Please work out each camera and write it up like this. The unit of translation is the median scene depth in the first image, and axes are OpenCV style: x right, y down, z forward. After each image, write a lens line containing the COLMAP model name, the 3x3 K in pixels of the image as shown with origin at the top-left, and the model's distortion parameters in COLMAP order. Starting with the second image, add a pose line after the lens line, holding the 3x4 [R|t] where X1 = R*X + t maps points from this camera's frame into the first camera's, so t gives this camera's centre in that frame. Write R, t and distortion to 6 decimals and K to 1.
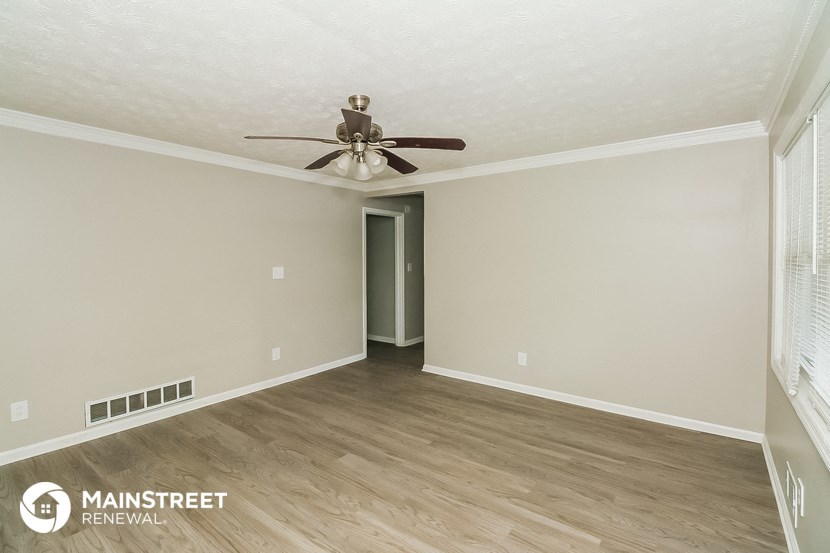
lens RADIAL K [[393.5, 0, 413.4], [0, 393.5, 263.6], [0, 0, 1]] dist [0.000976, -0.000042]
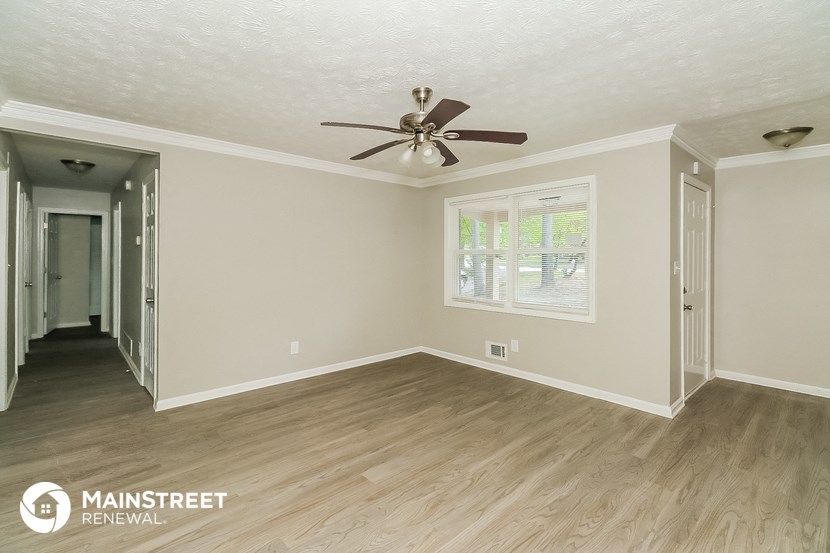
lens RADIAL K [[380.3, 0, 411.6], [0, 380.3, 292.0], [0, 0, 1]] dist [0.002086, 0.000126]
pose [[0.175880, -0.087323, 0.980531, -0.880179], [0.010311, 0.996167, 0.086866, 0.013331], [-0.984358, -0.005168, 0.176106, 0.711631]]
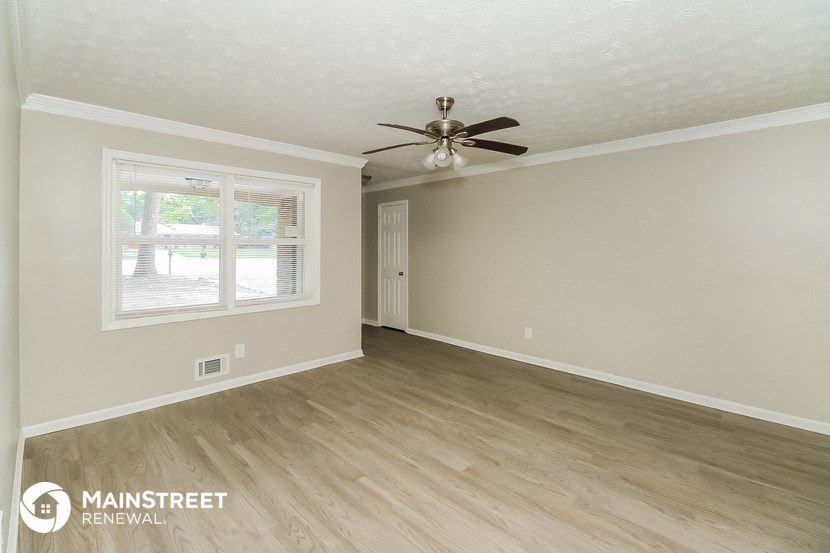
lens RADIAL K [[380.3, 0, 411.6], [0, 380.3, 292.0], [0, 0, 1]] dist [0.002086, 0.000126]
pose [[-0.989507, -0.021105, 0.142938, -0.159035], [-0.002023, 0.991201, 0.132350, -0.014457], [-0.144474, 0.130673, -0.980843, 1.691647]]
